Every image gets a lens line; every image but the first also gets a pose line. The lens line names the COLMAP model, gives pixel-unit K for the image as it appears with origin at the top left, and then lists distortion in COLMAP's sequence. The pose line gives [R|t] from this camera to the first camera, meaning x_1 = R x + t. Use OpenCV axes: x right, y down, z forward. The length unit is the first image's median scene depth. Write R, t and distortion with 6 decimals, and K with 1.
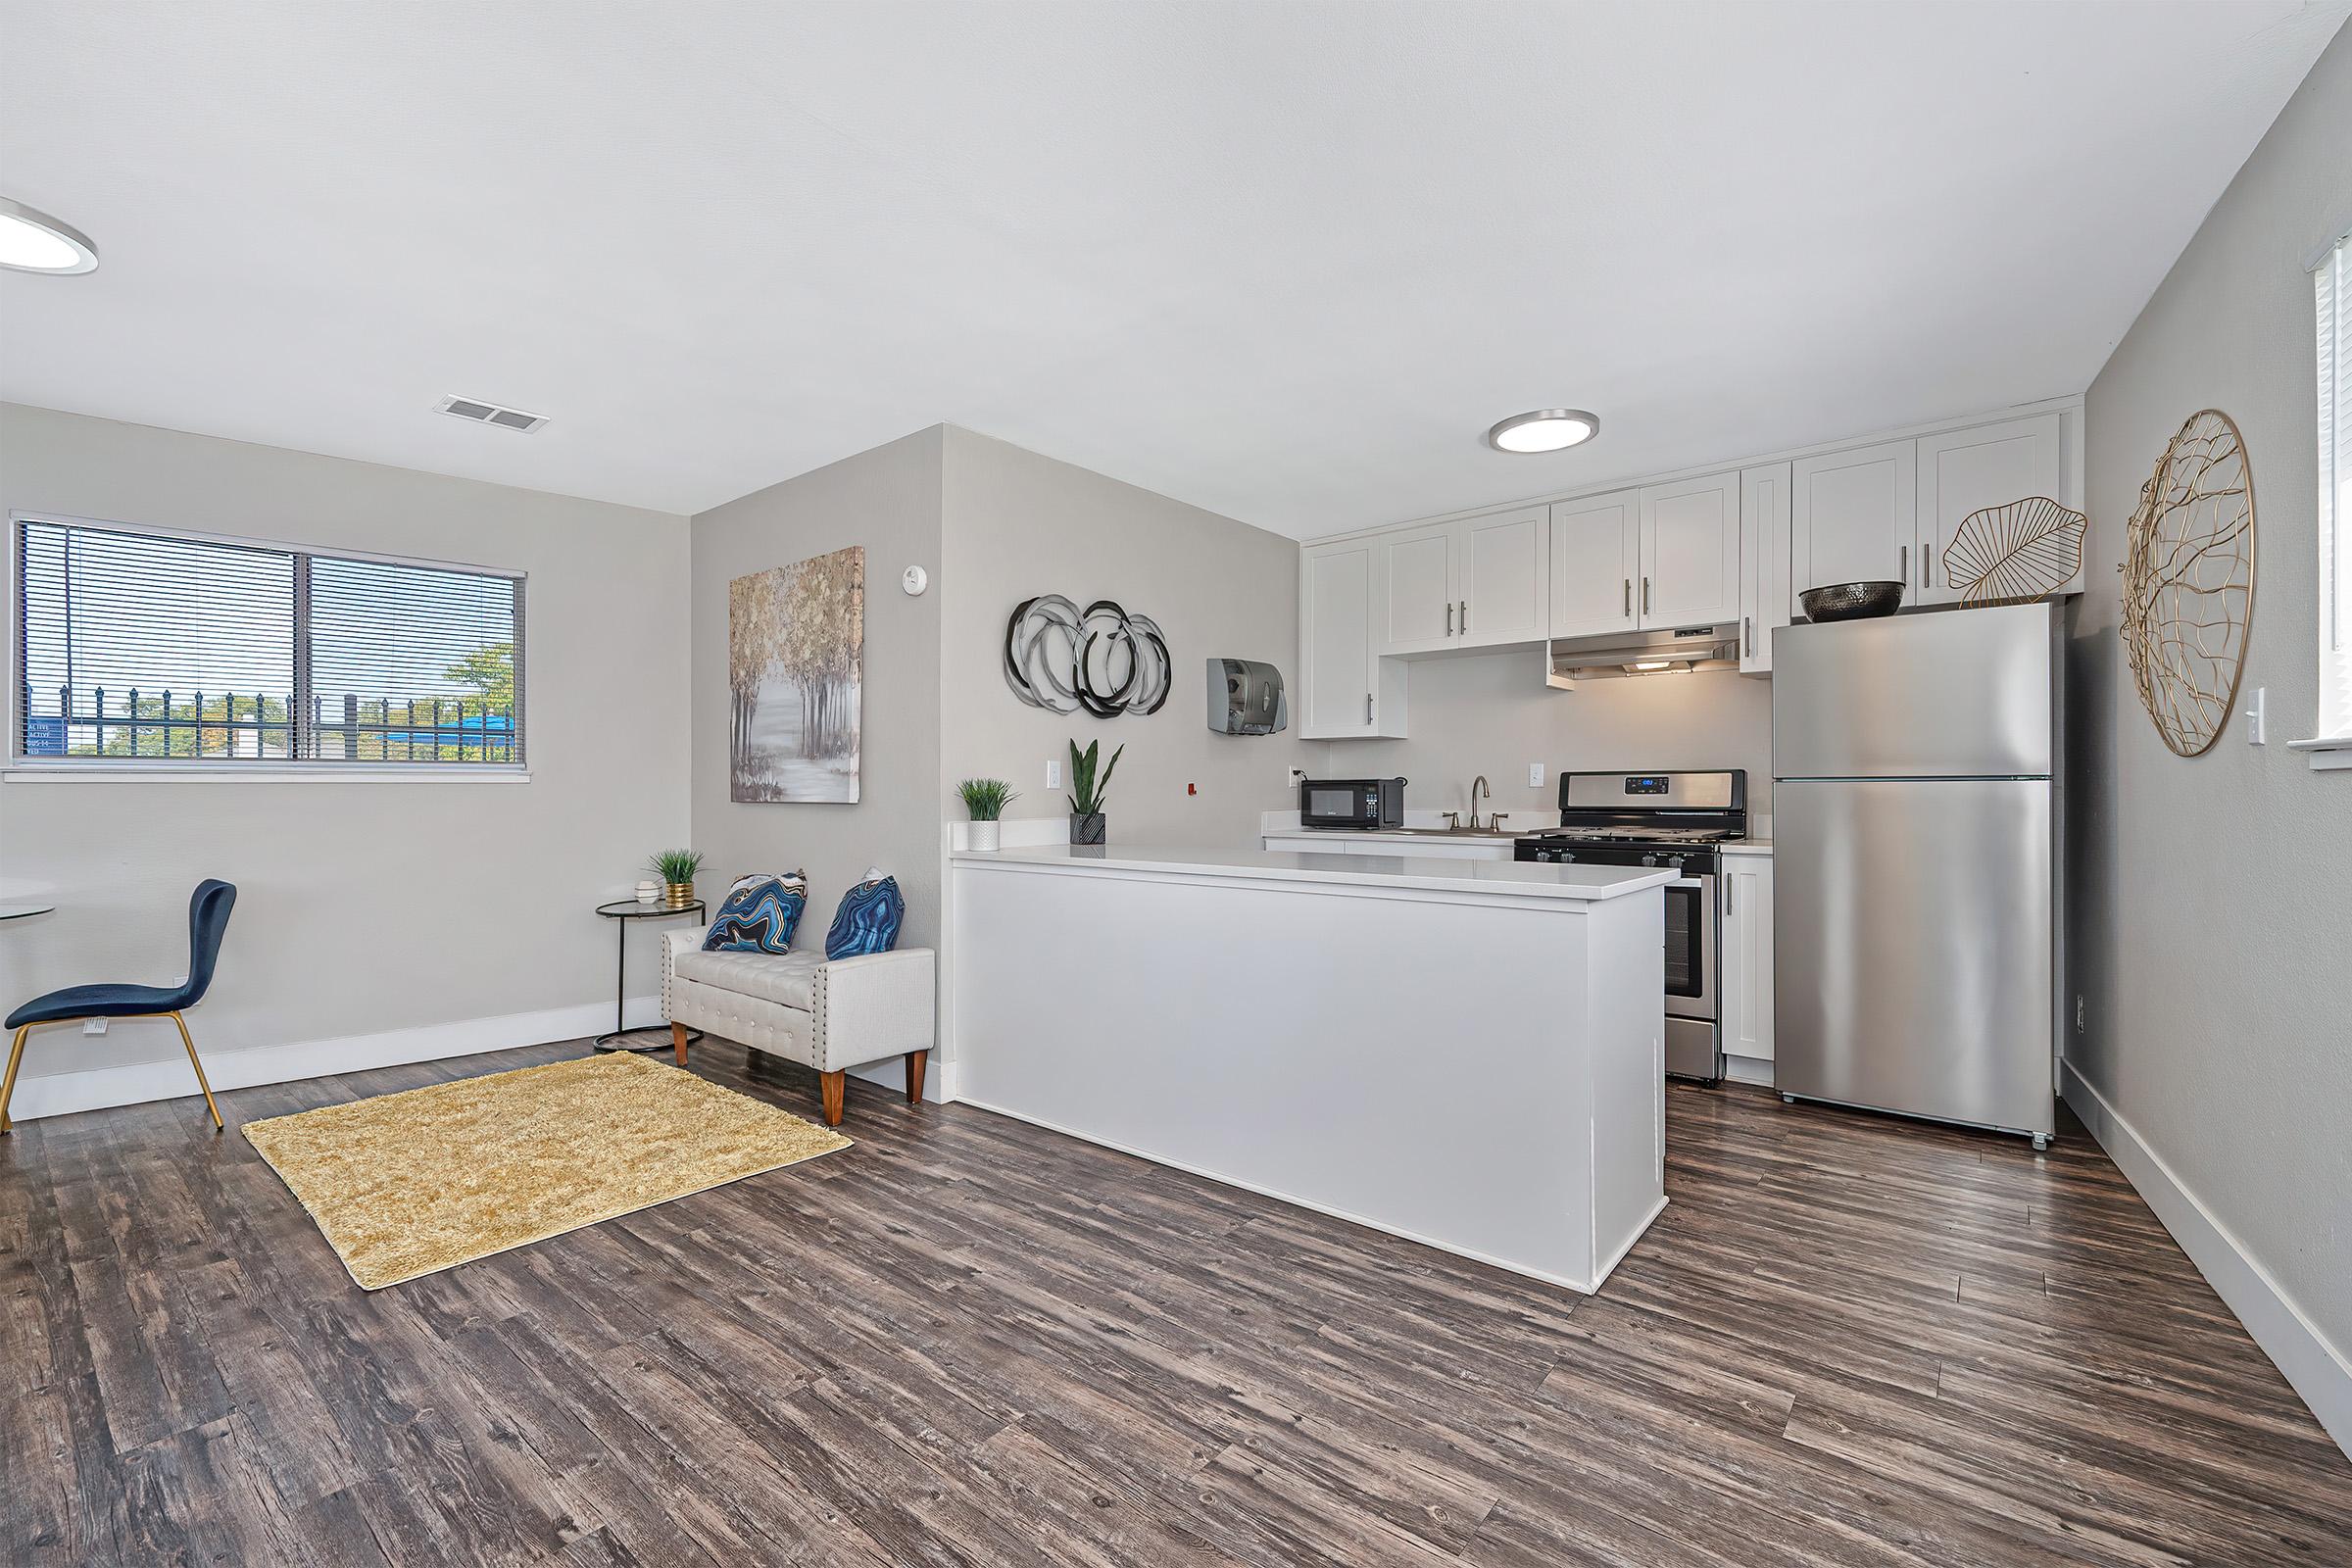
lens RADIAL K [[1021.8, 0, 1183.3], [0, 1021.8, 788.4], [0, 0, 1]] dist [0.014419, -0.000312]
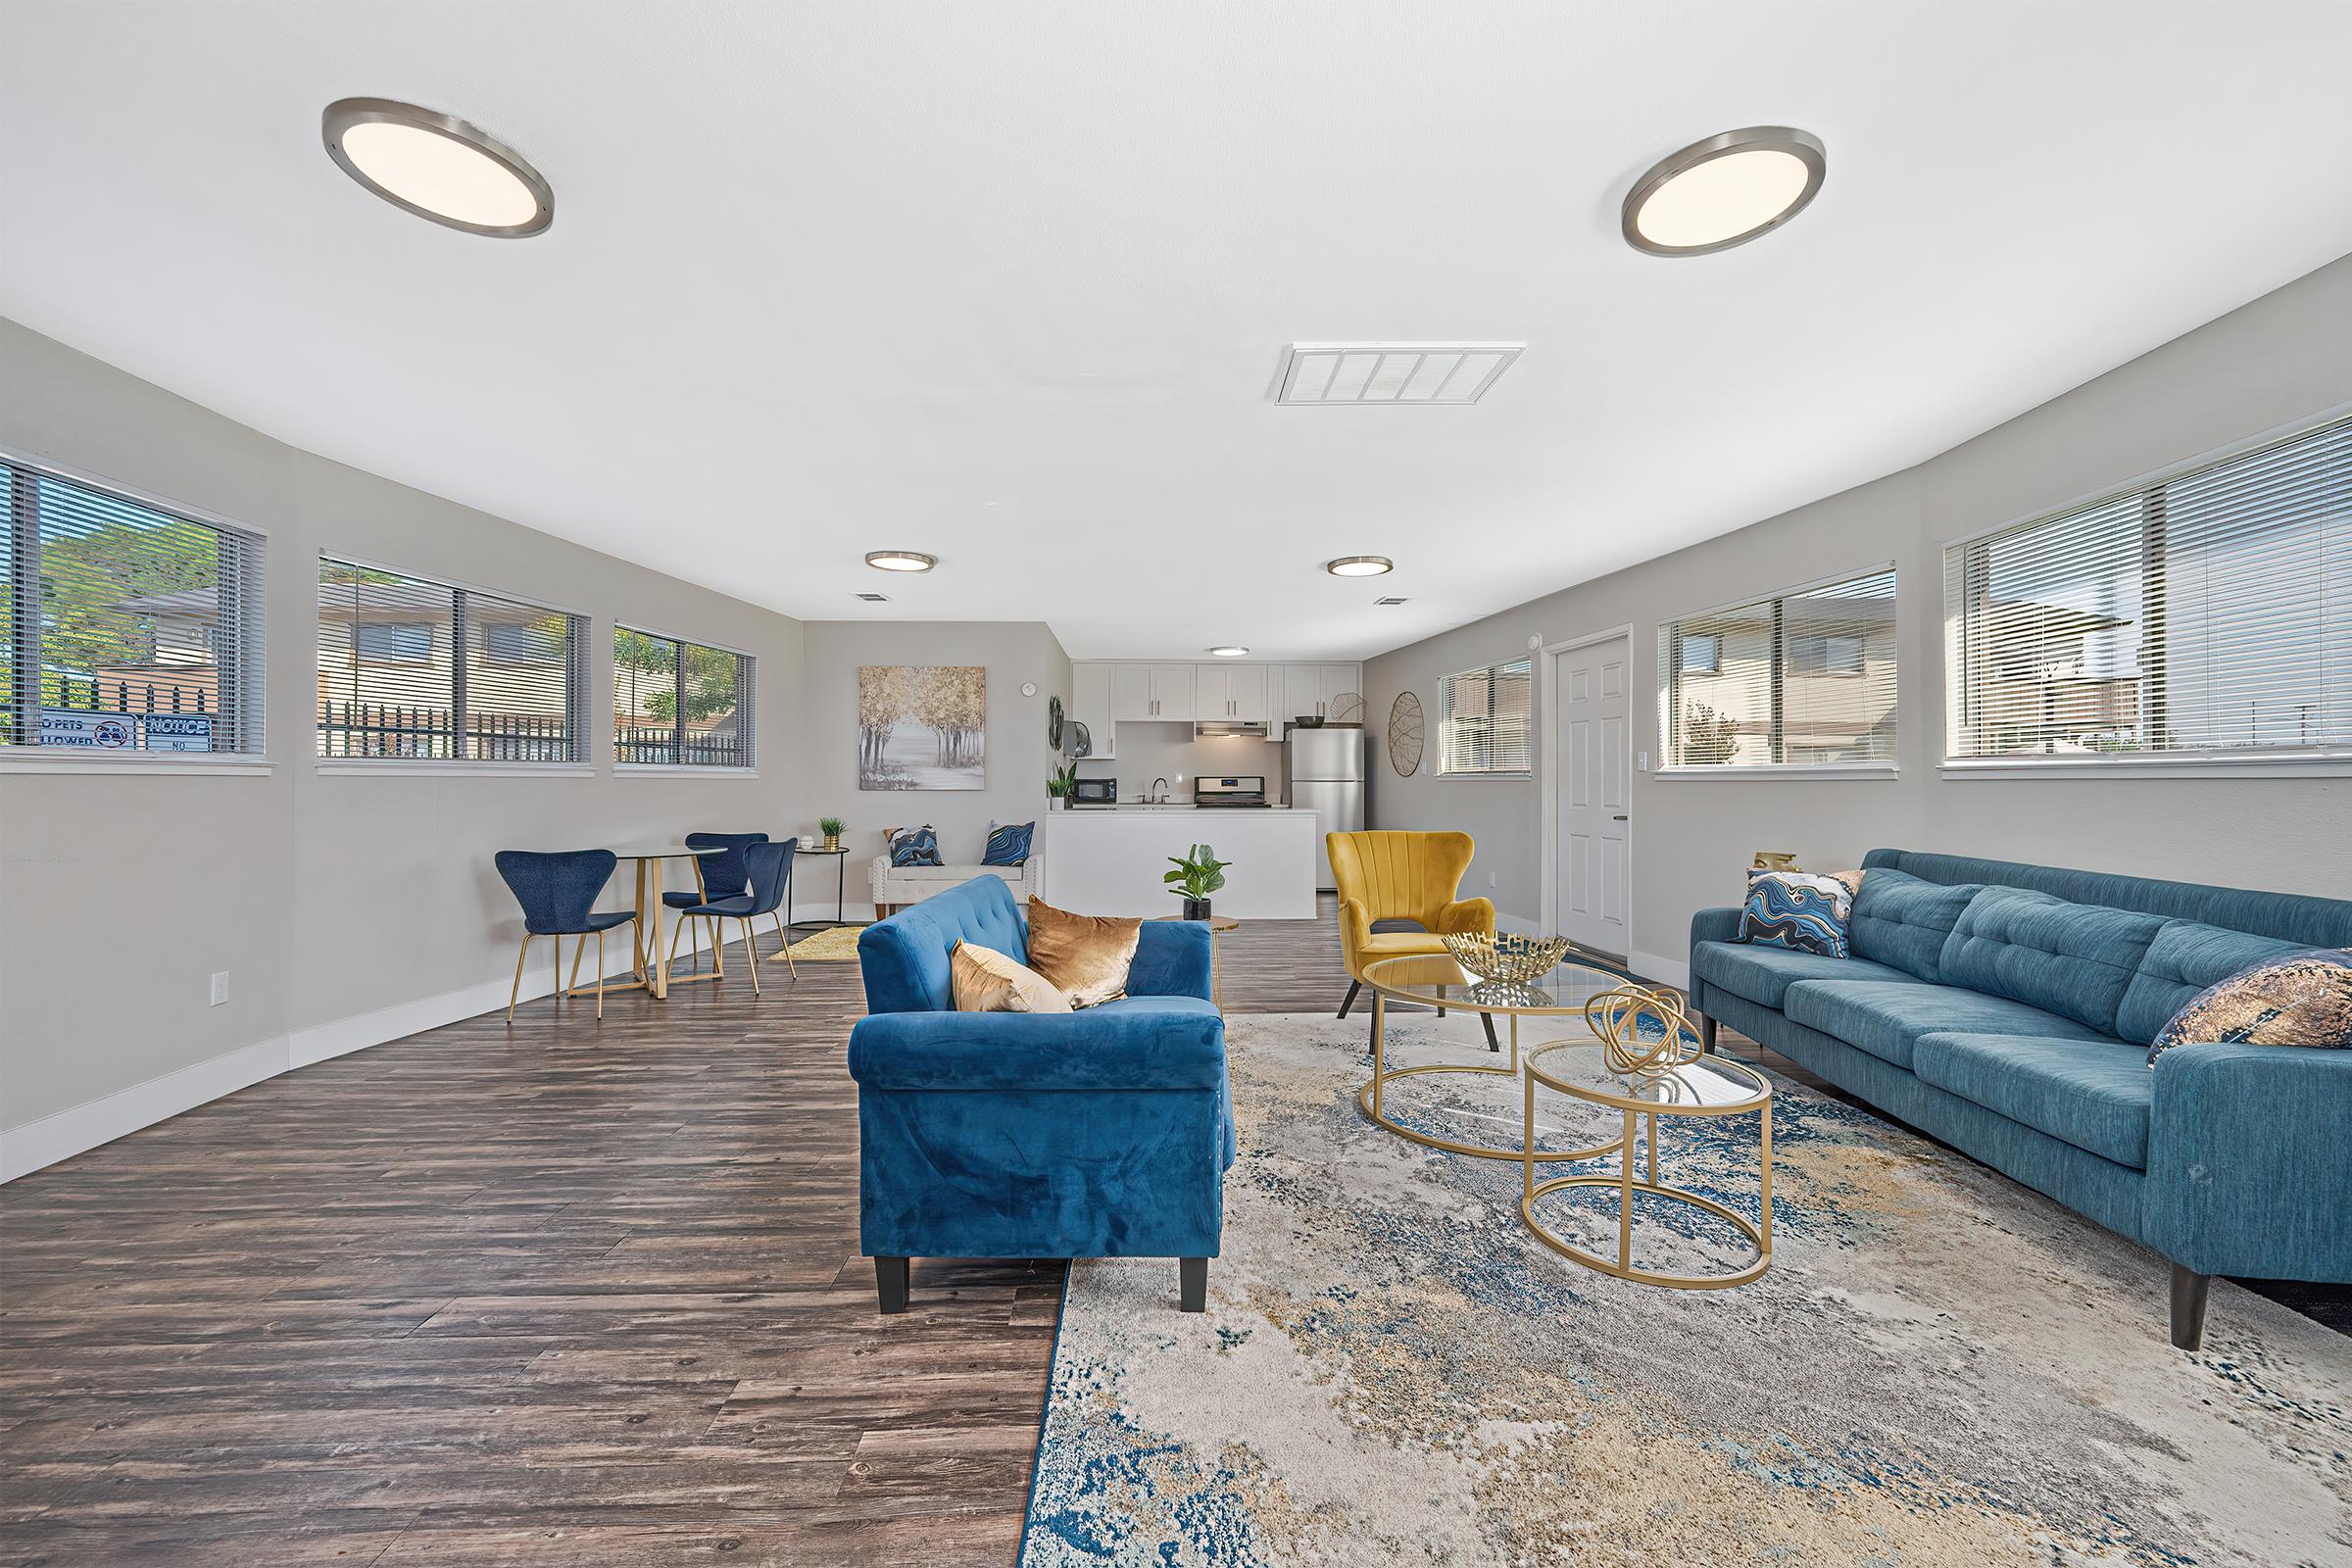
lens RADIAL K [[934.0, 0, 1171.9], [0, 934.0, 777.5], [0, 0, 1]] dist [-0.002775, 0.000050]
pose [[0.750033, 0.008444, 0.661347, -1.087215], [-0.004302, 0.999960, -0.007888, 0.002396], [-0.661387, 0.003071, 0.750039, -0.575067]]
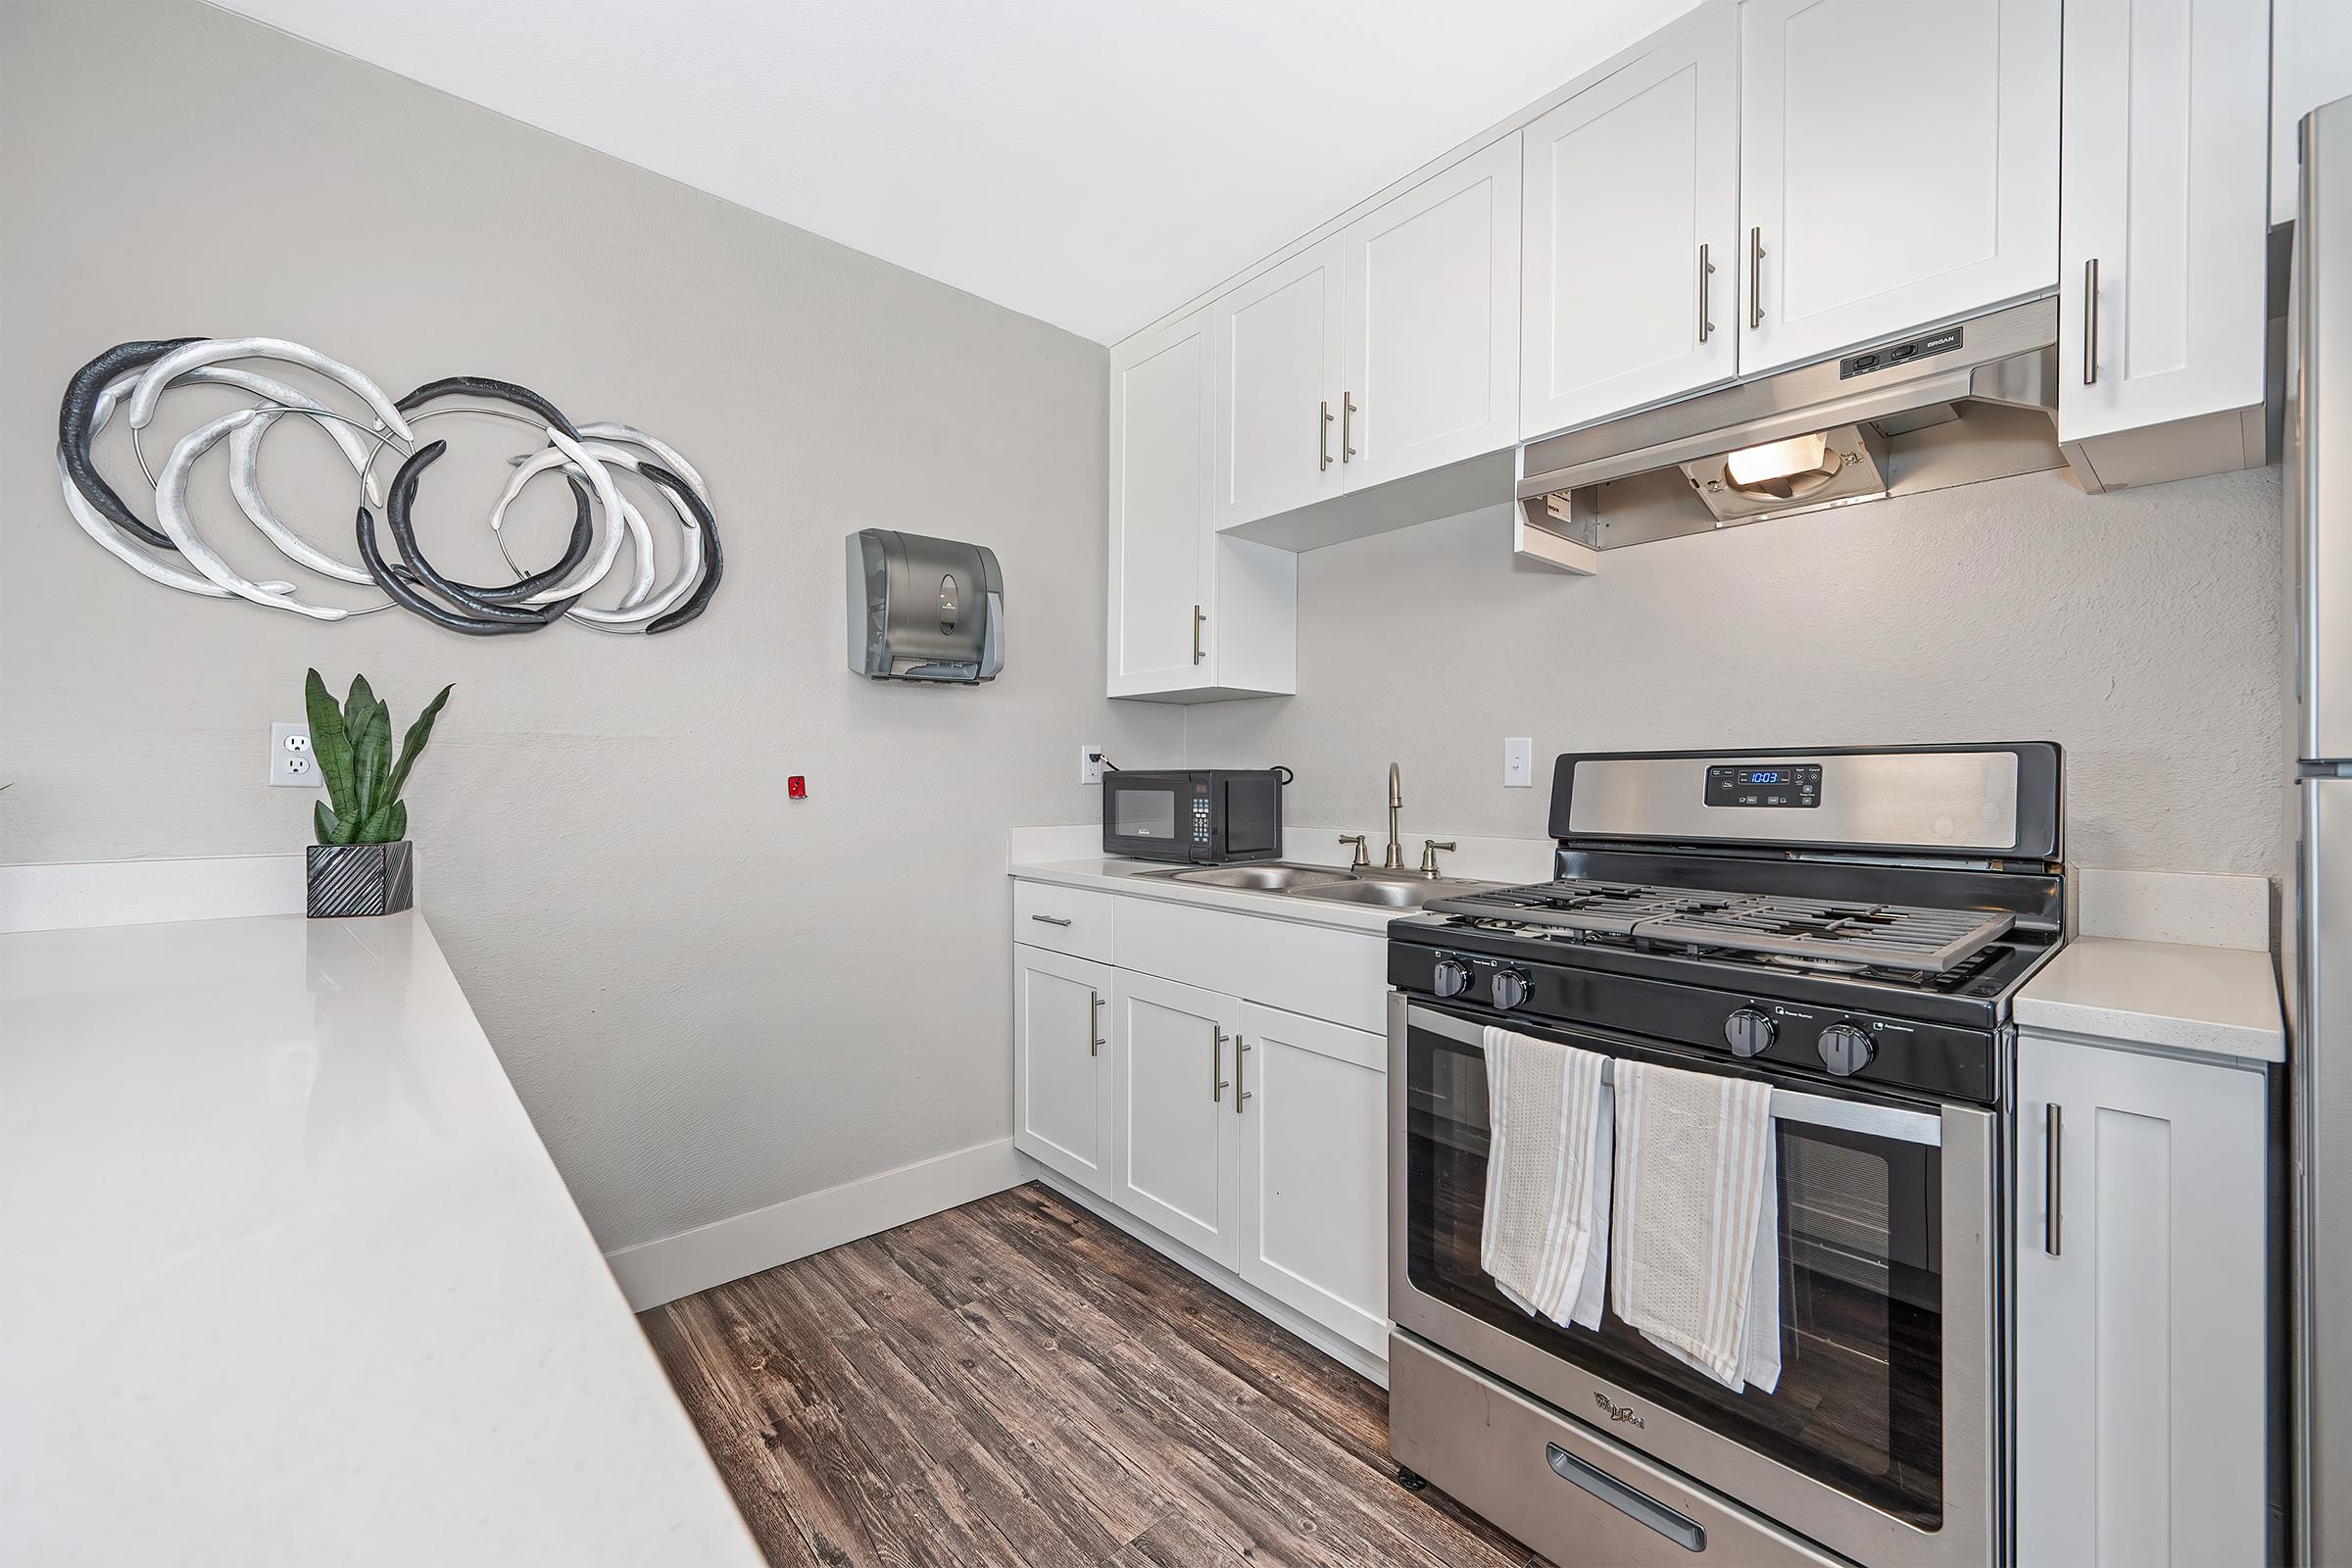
lens RADIAL K [[934.0, 0, 1177.4], [0, 934.0, 783.2], [0, 0, 1]] dist [-0.002775, 0.000050]
pose [[0.986619, 0.005750, -0.162944, 0.272085], [-0.005660, 0.999983, 0.001020, -0.002673], [0.162947, -0.000084, 0.986635, 0.573035]]
